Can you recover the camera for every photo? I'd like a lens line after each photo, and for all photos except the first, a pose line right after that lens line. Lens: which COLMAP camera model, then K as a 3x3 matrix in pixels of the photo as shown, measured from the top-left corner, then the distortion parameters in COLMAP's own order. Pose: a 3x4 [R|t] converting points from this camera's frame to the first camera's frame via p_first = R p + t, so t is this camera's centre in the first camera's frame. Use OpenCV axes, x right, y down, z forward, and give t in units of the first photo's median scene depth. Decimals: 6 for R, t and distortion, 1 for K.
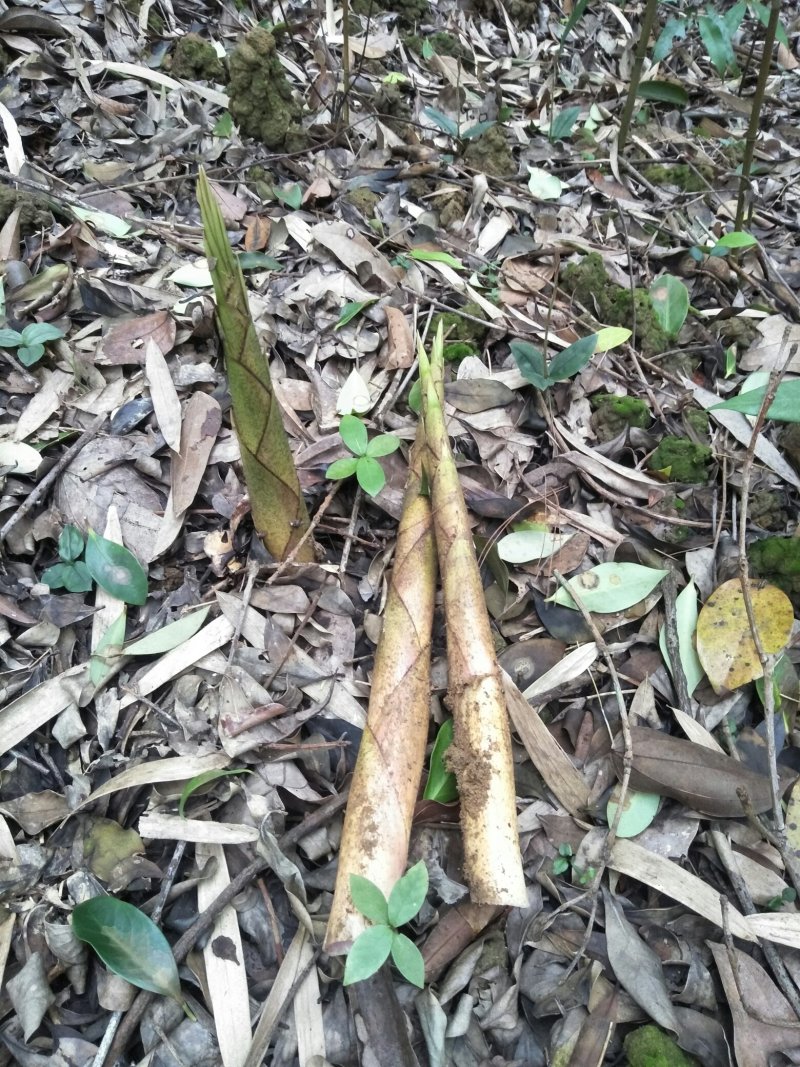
lens RADIAL K [[794.4, 0, 399.5], [0, 794.4, 516.2], [0, 0, 1]] dist [0.030047, -0.069873]
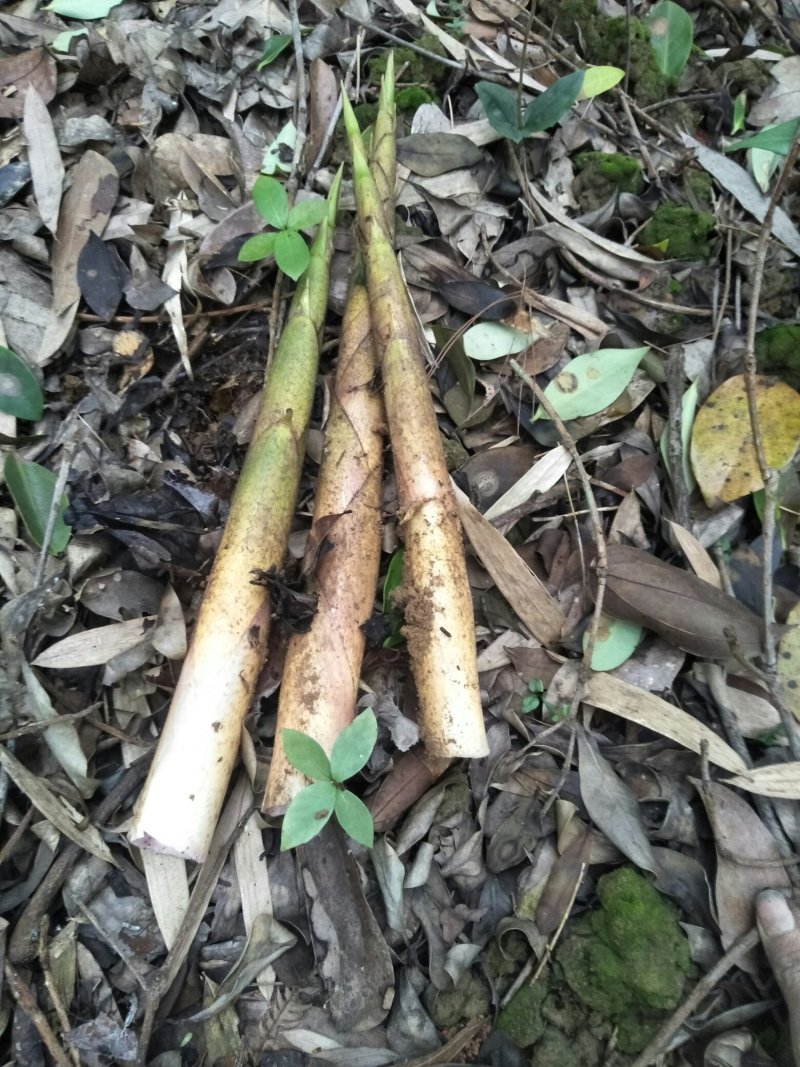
lens RADIAL K [[794.4, 0, 399.5], [0, 794.4, 516.2], [0, 0, 1]] dist [0.030047, -0.069873]
pose [[0.998509, -0.025283, 0.048386, 0.013223], [0.013176, 0.971702, 0.235843, 0.017859], [-0.052979, -0.234854, 0.970586, 0.141149]]
